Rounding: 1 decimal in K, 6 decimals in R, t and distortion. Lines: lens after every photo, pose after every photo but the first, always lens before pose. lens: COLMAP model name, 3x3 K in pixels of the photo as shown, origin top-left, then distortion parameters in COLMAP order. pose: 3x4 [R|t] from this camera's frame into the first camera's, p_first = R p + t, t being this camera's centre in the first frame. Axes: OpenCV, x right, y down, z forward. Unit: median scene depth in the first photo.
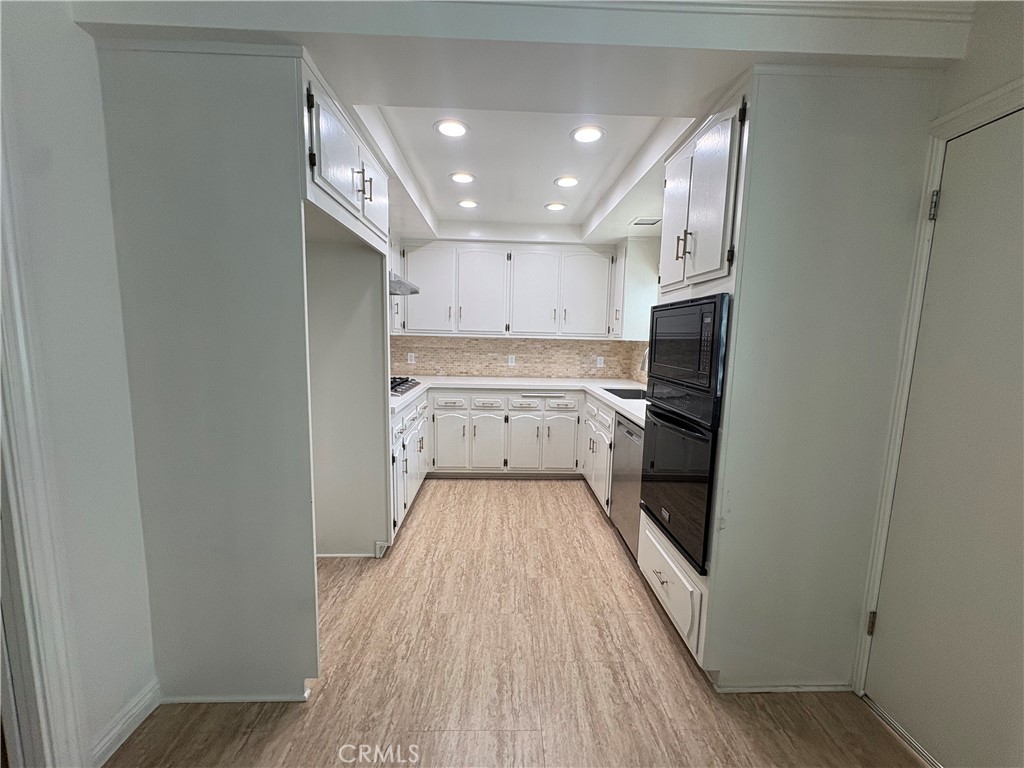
lens RADIAL K [[406.9, 0, 512.3], [0, 406.9, 384.4], [0, 0, 1]] dist [-0.000334, -0.000135]
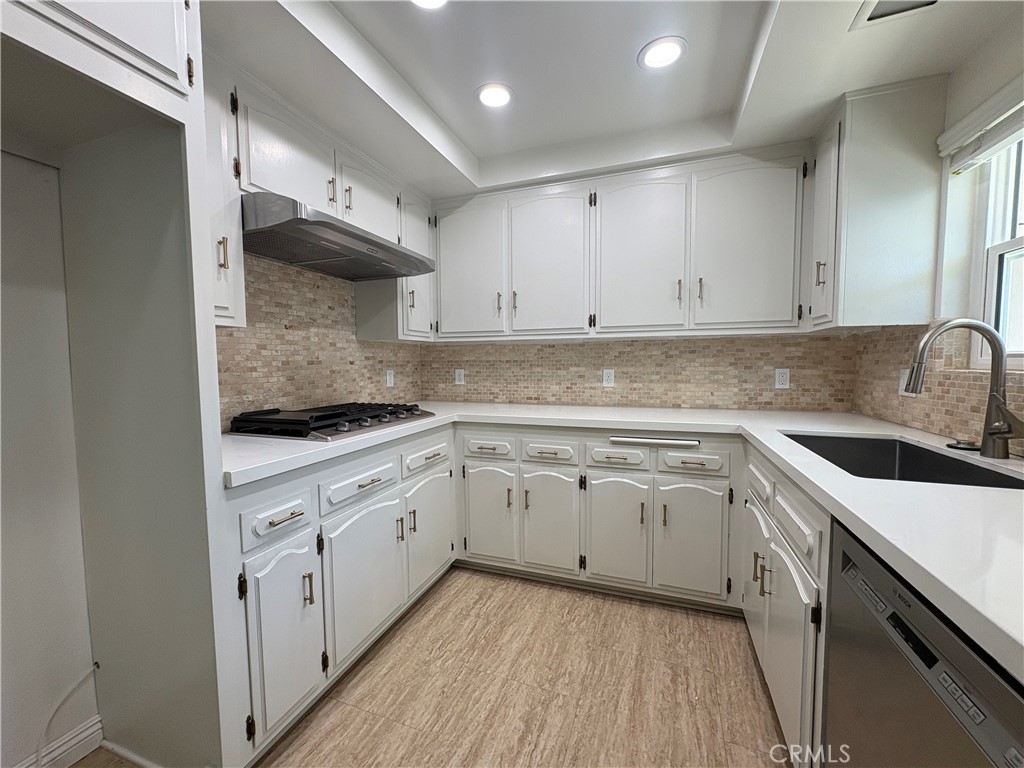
lens RADIAL K [[406.9, 0, 513.2], [0, 406.9, 384.8], [0, 0, 1]] dist [-0.000334, -0.000135]
pose [[0.927964, -0.008003, -0.372585, 0.103519], [-0.016126, 0.997971, -0.061602, -0.011207], [0.372322, 0.063172, 0.925951, 0.444180]]
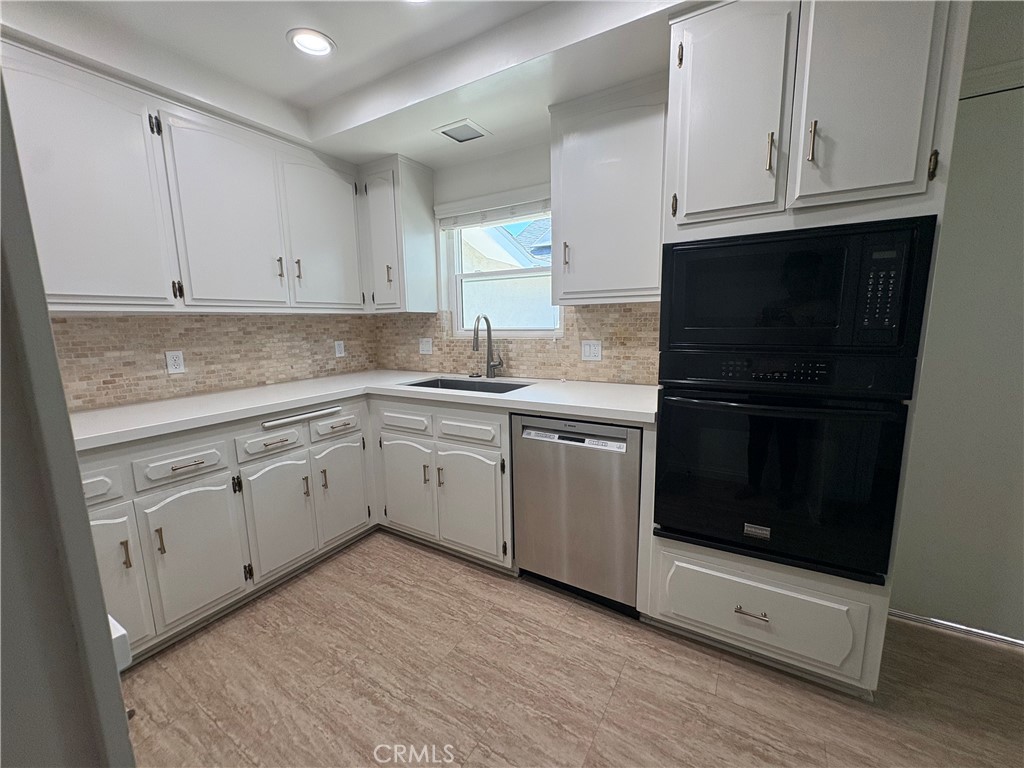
lens RADIAL K [[406.9, 0, 511.0], [0, 406.9, 385.0], [0, 0, 1]] dist [-0.000334, -0.000135]
pose [[0.543475, -0.161565, 0.823730, -0.209123], [0.130202, 0.985651, 0.107420, -0.037108], [-0.829266, 0.048871, 0.556713, 0.466255]]
